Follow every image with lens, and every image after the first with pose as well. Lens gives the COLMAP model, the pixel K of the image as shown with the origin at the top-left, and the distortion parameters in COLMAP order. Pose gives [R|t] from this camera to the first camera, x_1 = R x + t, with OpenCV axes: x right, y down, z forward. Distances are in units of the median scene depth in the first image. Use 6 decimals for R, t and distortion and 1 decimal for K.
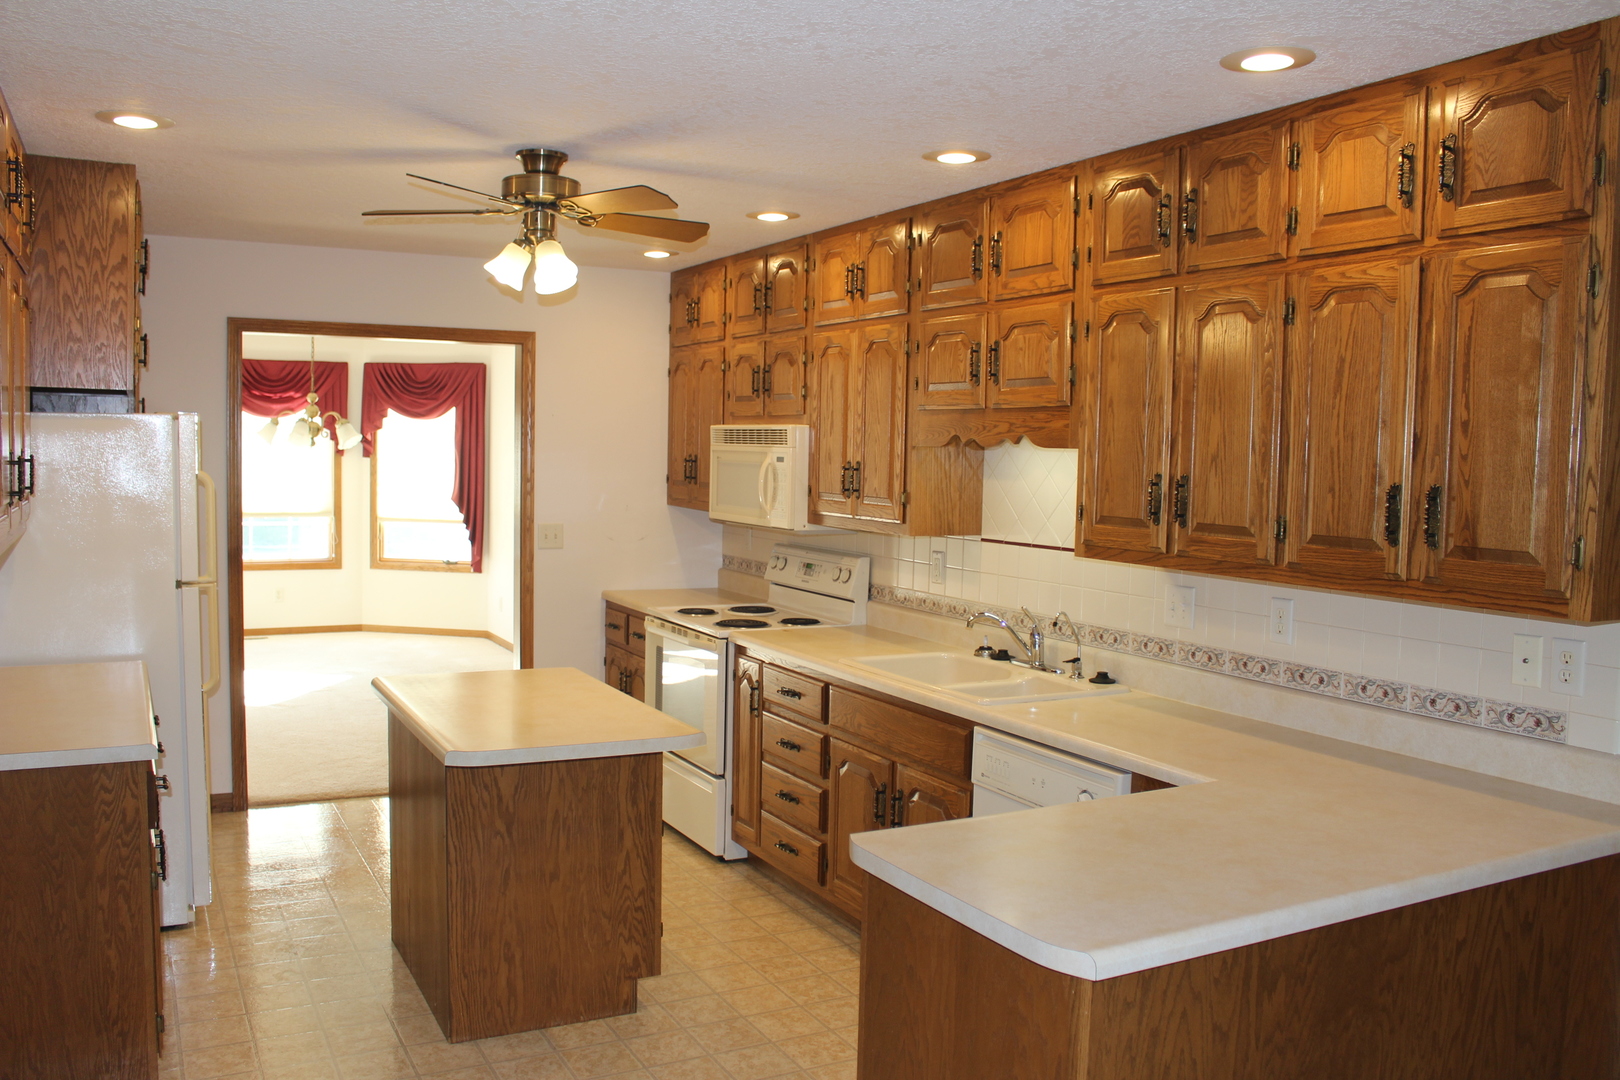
lens RADIAL K [[1318.9, 0, 782.6], [0, 1318.9, 538.4], [0, 0, 1]] dist [-0.136701, 0.112305]
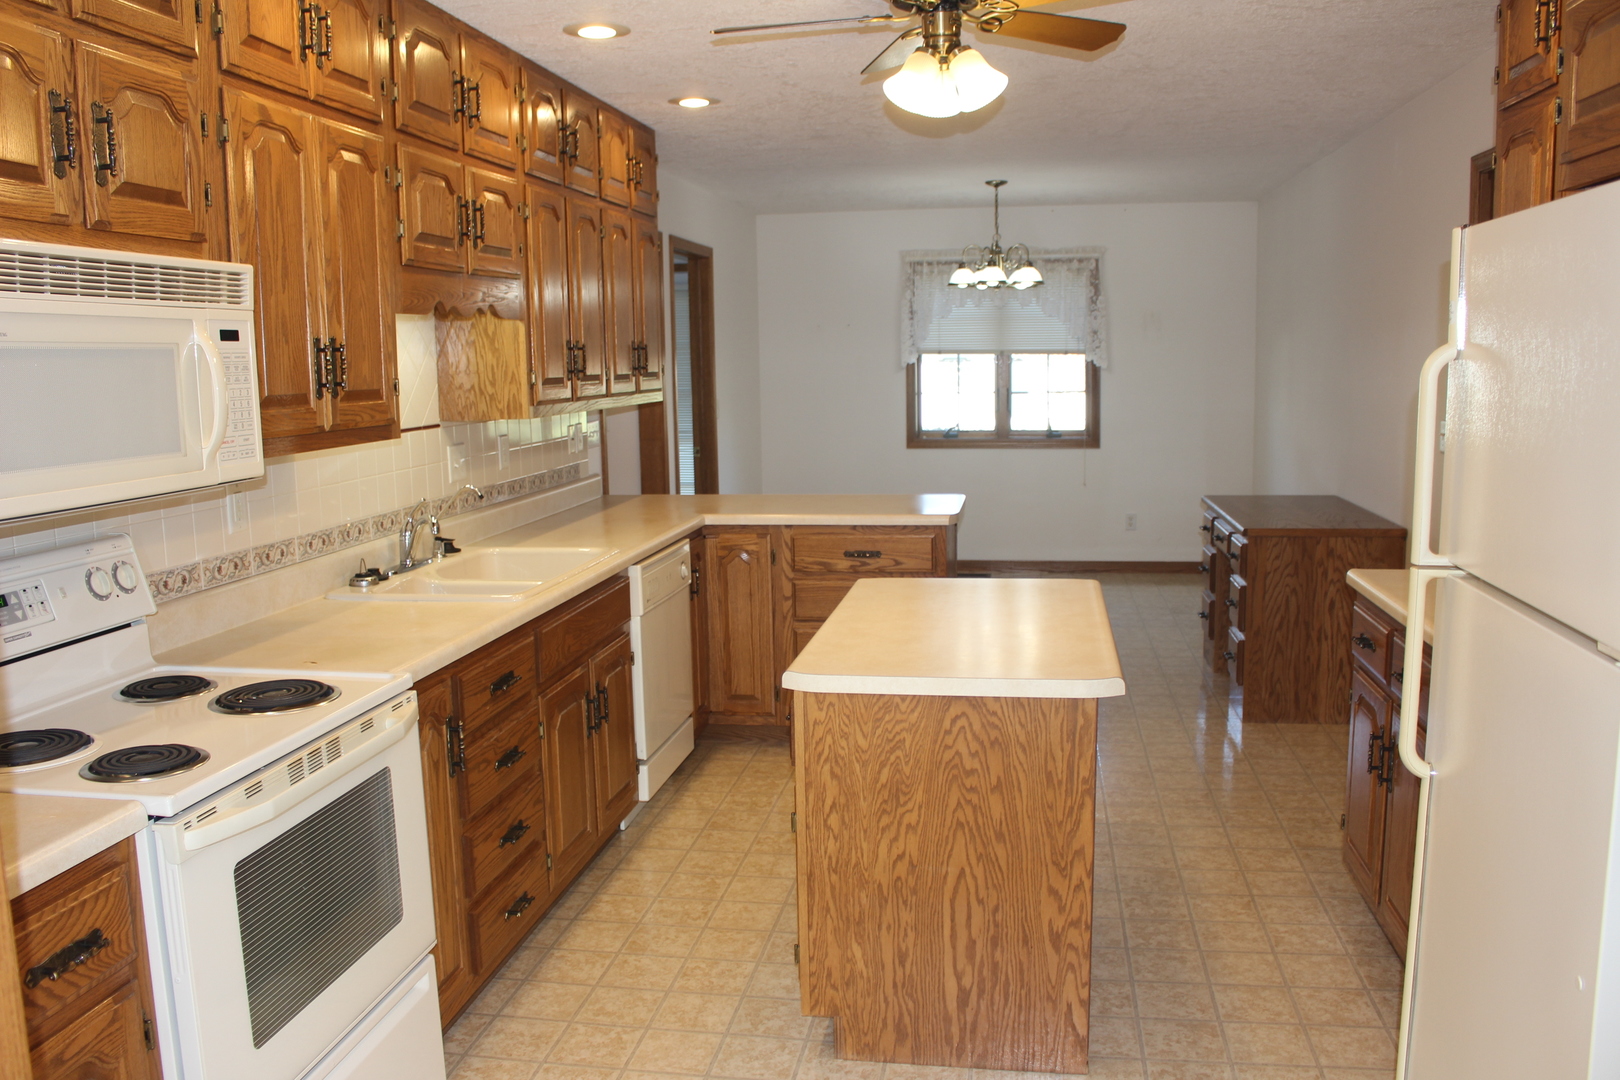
lens RADIAL K [[1318.9, 0, 782.6], [0, 1318.9, 538.4], [0, 0, 1]] dist [-0.136701, 0.112305]
pose [[-0.780093, -0.050116, 0.623653, -0.713104], [0.091998, 0.976764, 0.193566, -0.088264], [-0.618862, 0.208374, -0.757357, 1.929958]]
